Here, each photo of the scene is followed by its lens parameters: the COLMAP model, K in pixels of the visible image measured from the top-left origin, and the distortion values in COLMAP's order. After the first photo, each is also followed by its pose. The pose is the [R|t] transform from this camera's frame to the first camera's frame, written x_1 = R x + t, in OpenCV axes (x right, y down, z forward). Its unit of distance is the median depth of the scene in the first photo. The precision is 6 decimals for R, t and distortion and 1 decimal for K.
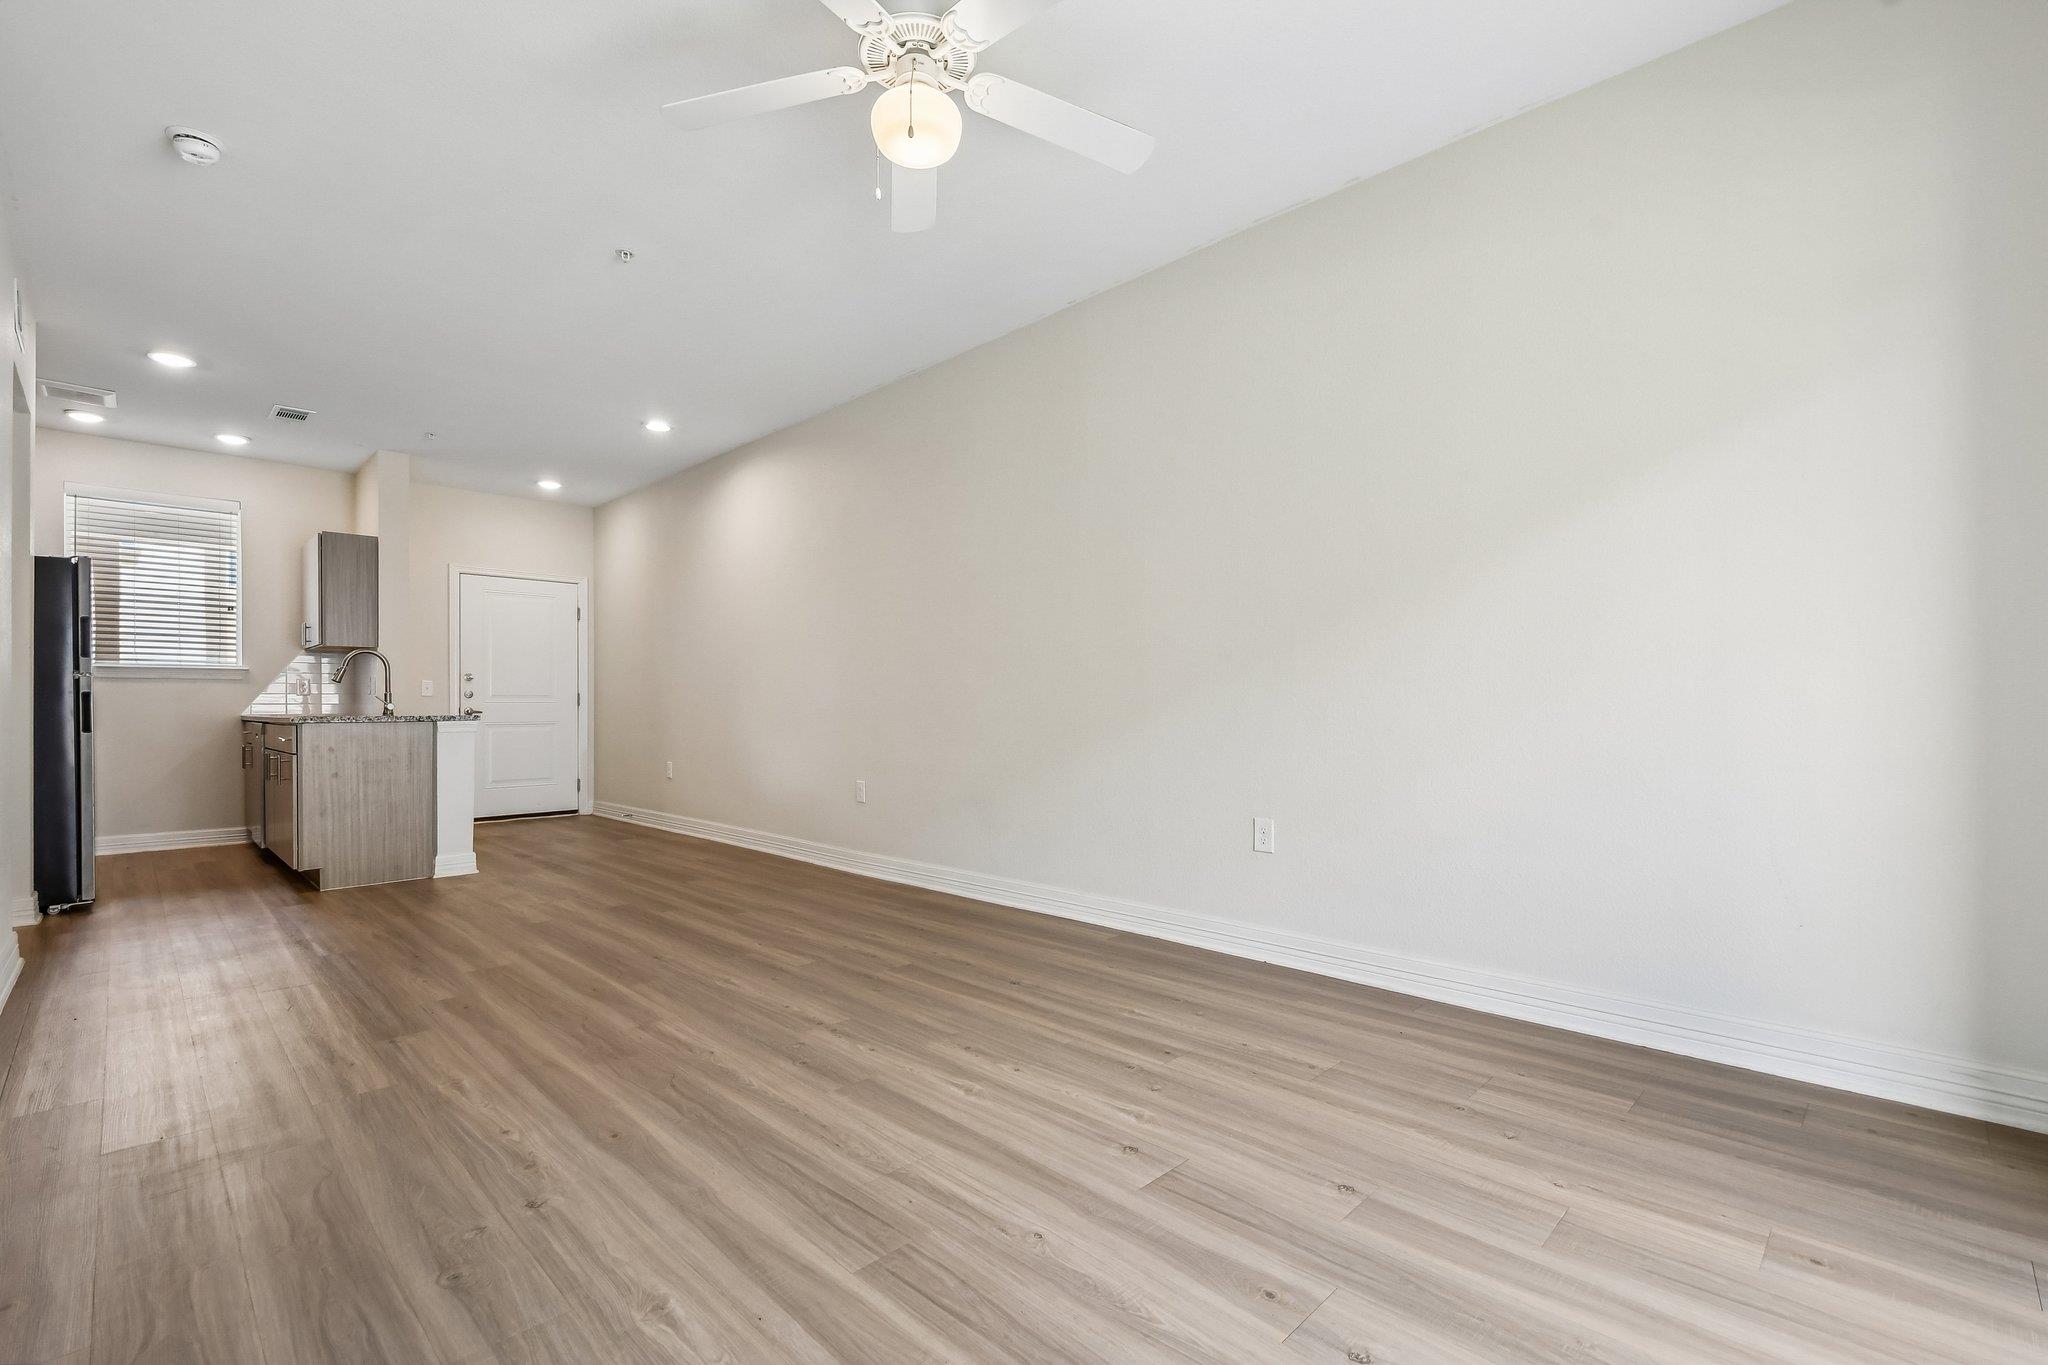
lens RADIAL K [[903.7, 0, 1029.6], [0, 903.7, 701.1], [0, 0, 1]] dist [0.002654, -0.002670]
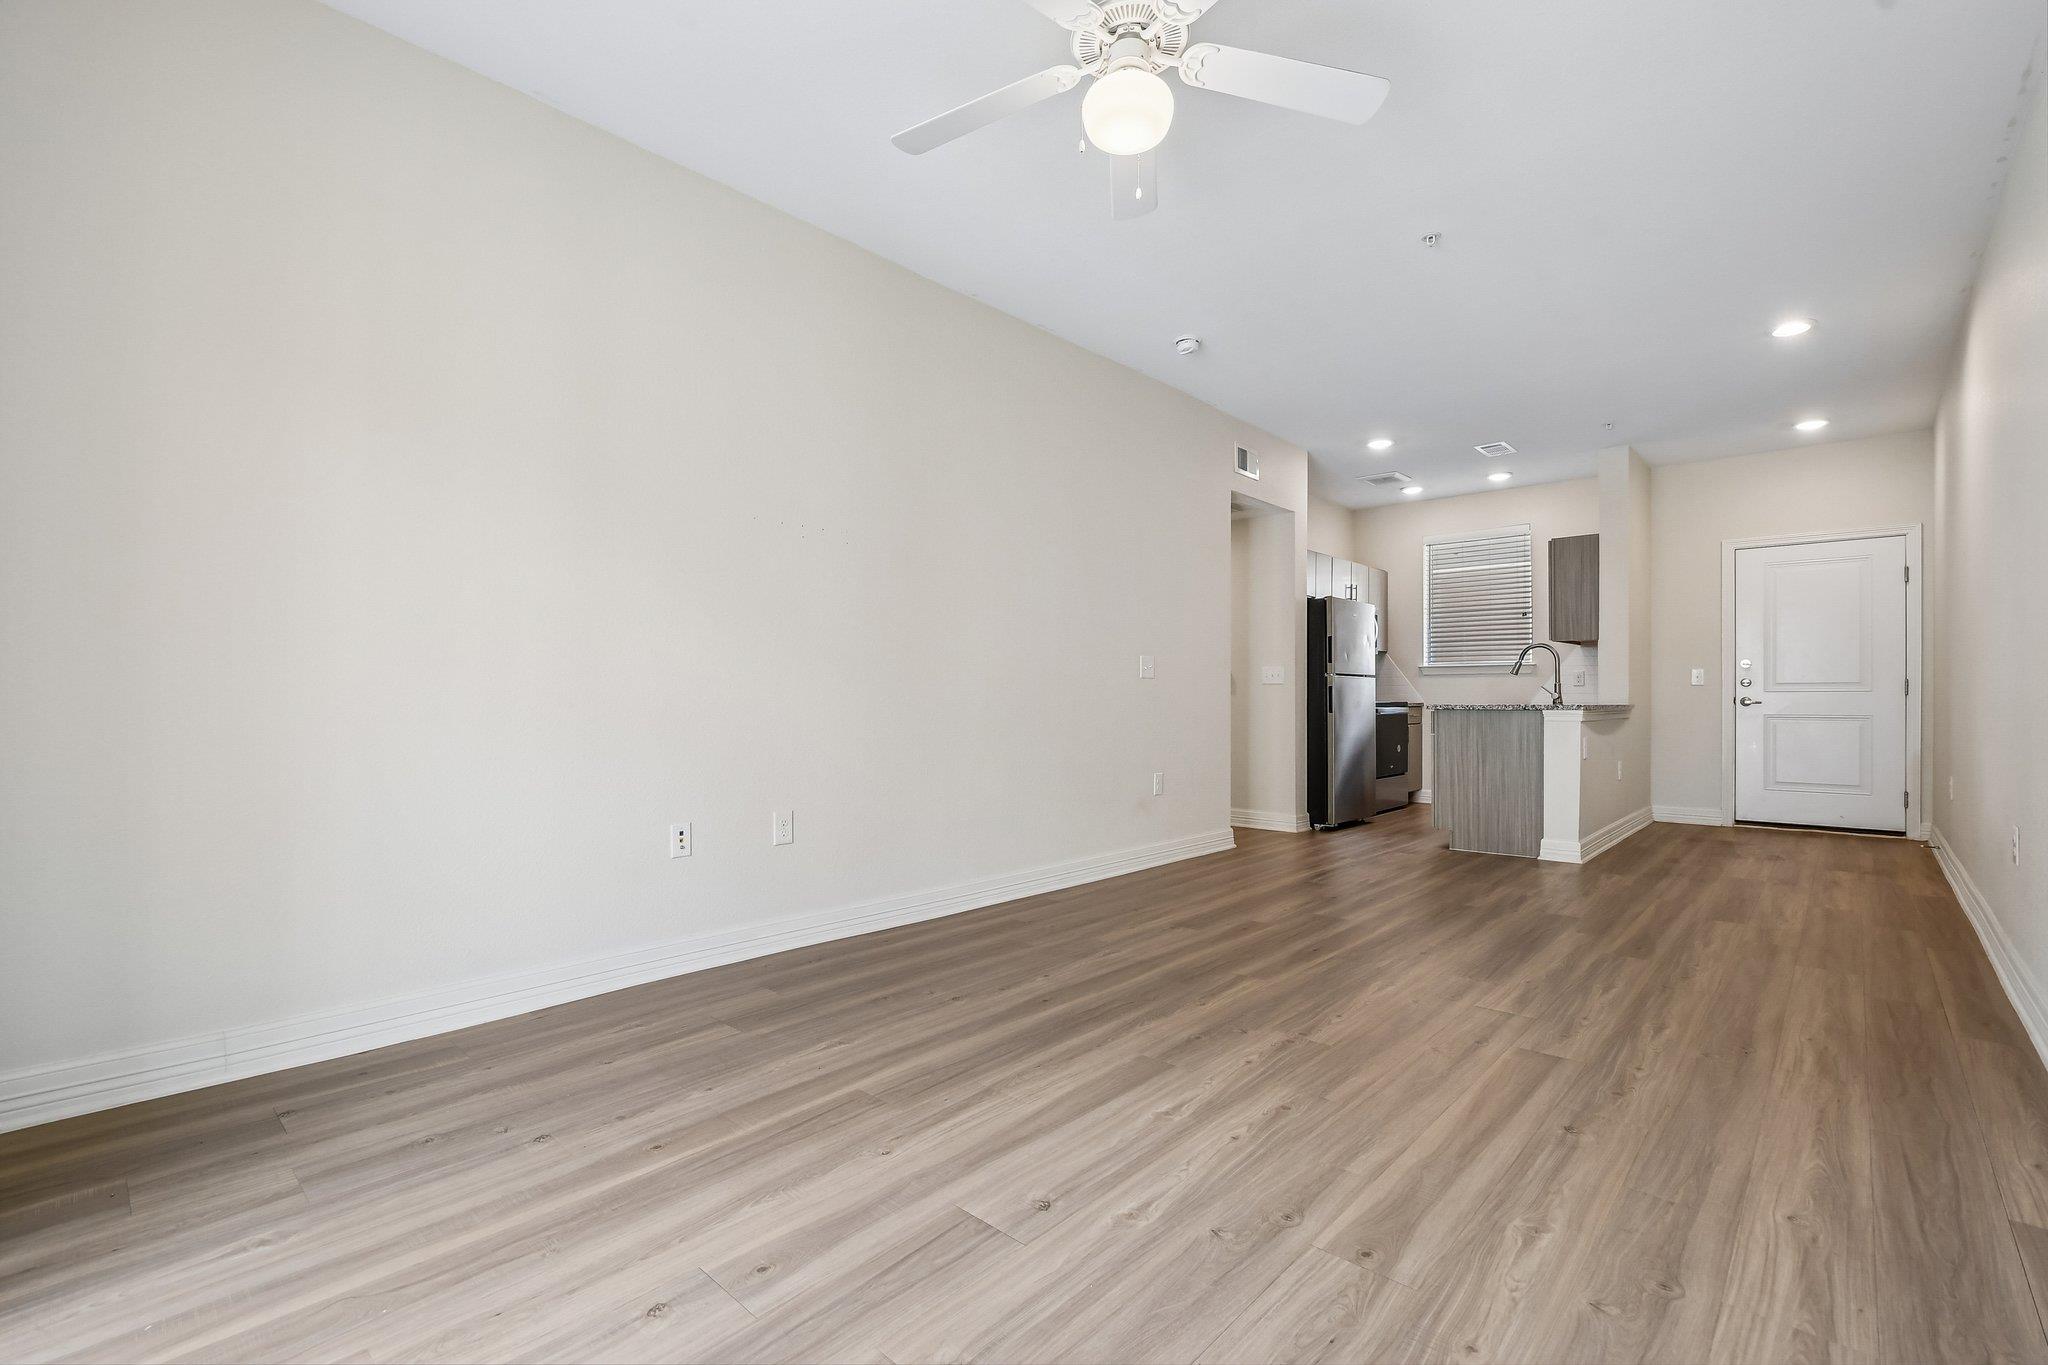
lens RADIAL K [[903.7, 0, 1019.0], [0, 903.7, 701.2], [0, 0, 1]] dist [0.002654, -0.002670]
pose [[0.026157, 0.006329, -0.999638, 0.442930], [0.005849, 0.999962, 0.006484, 0.001974], [0.999641, -0.006016, 0.026119, 0.433195]]
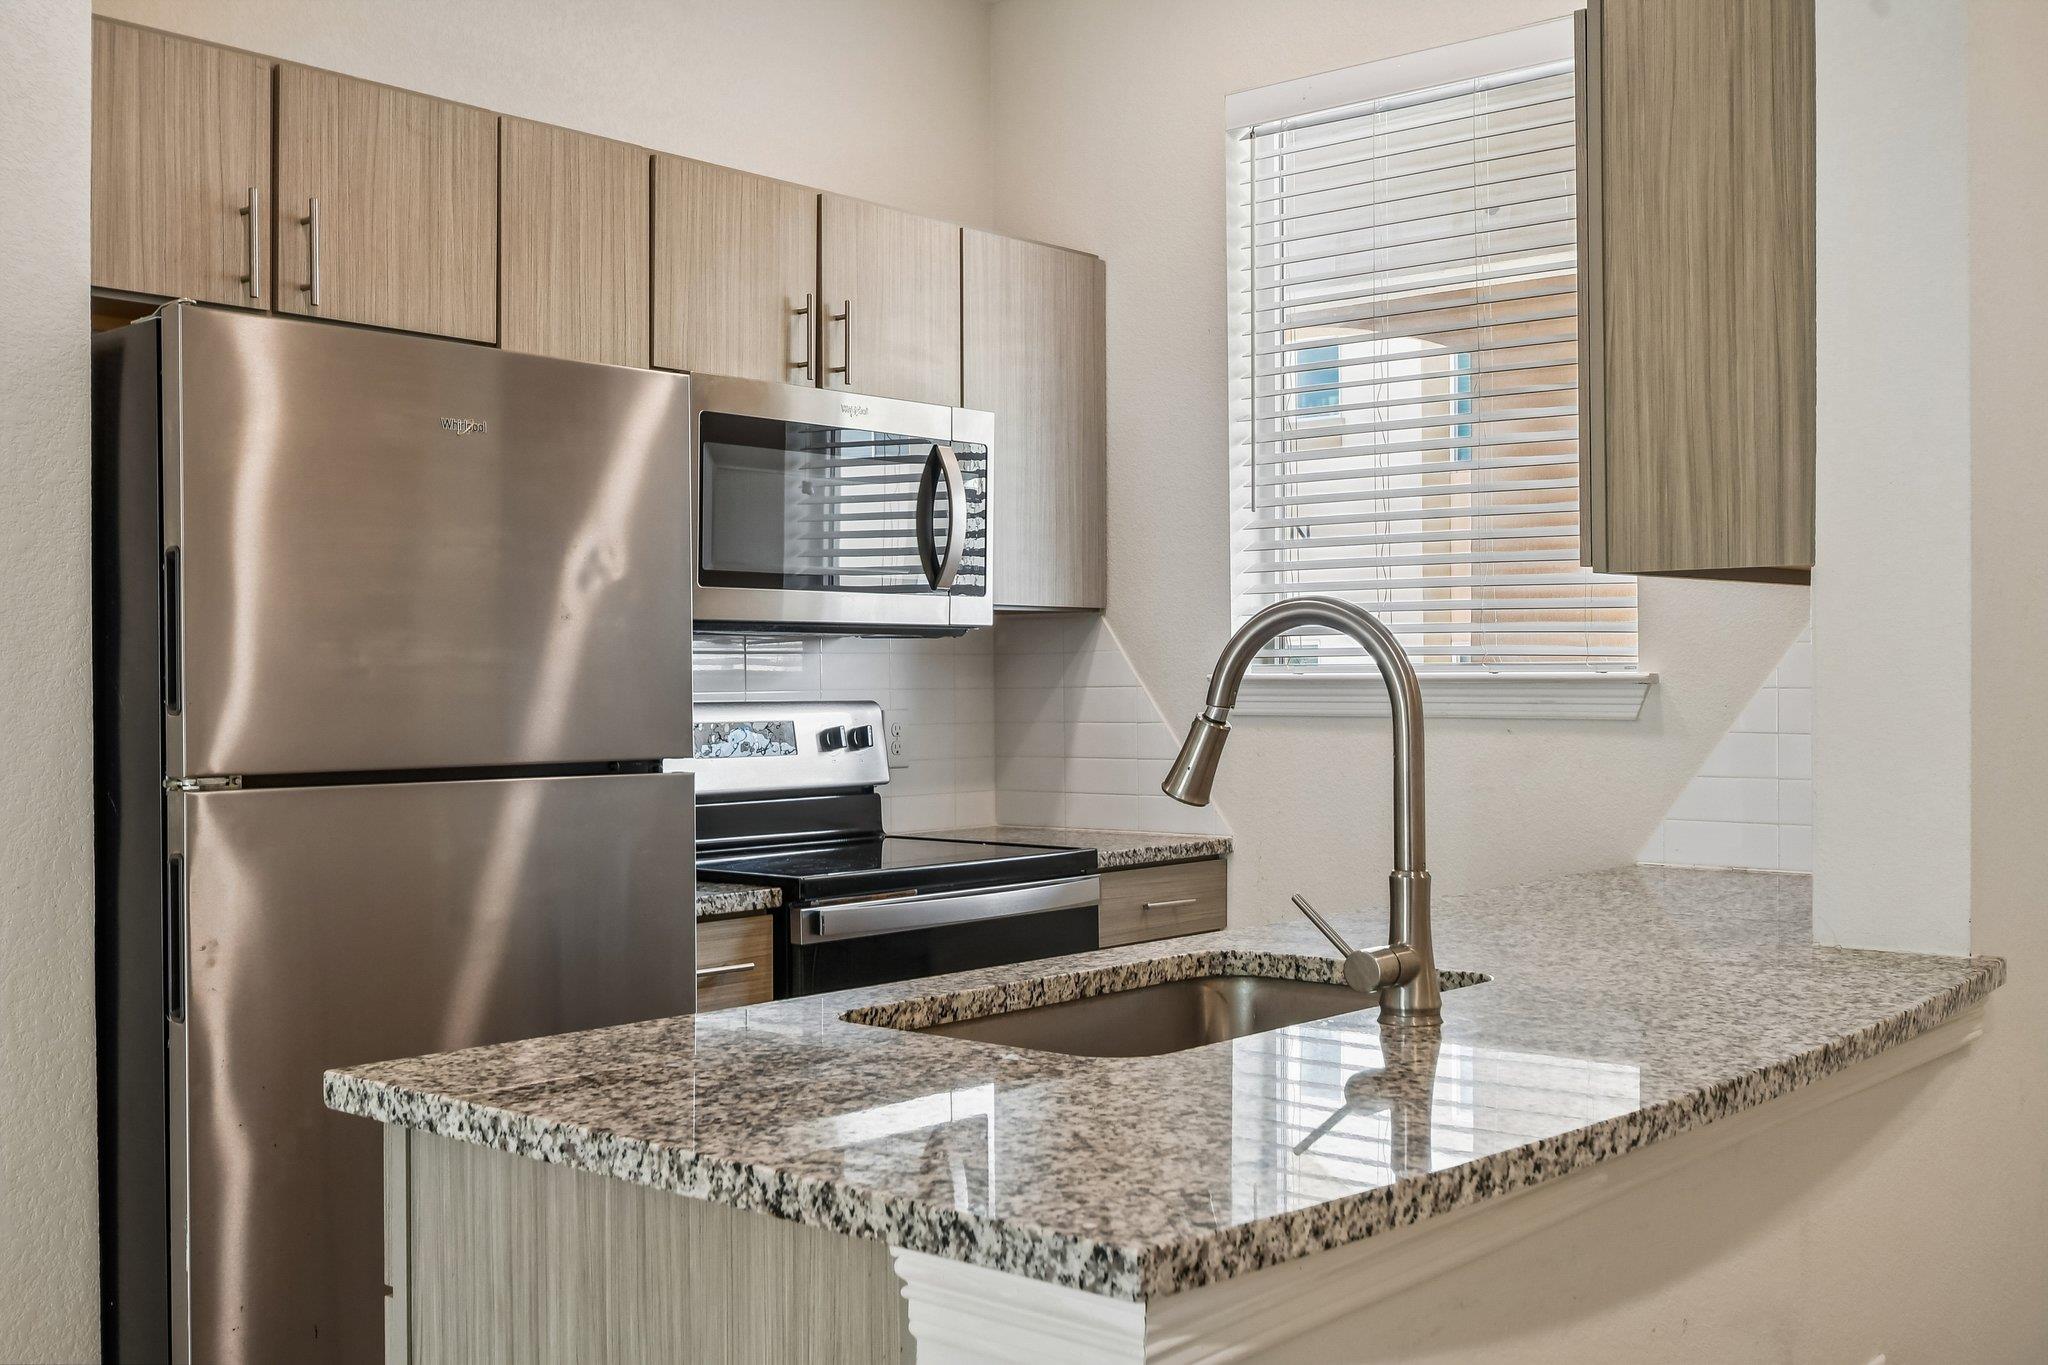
lens RADIAL K [[2084.2, 0, 1090.2], [0, 2084.2, 696.3], [0, 0, 1]] dist [-0.014731, 0.000000]
pose [[0.070015, 0.013258, -0.997458, -0.463905], [0.009735, 0.999855, 0.013973, -0.058204], [0.997498, -0.010689, 0.069876, 1.190763]]
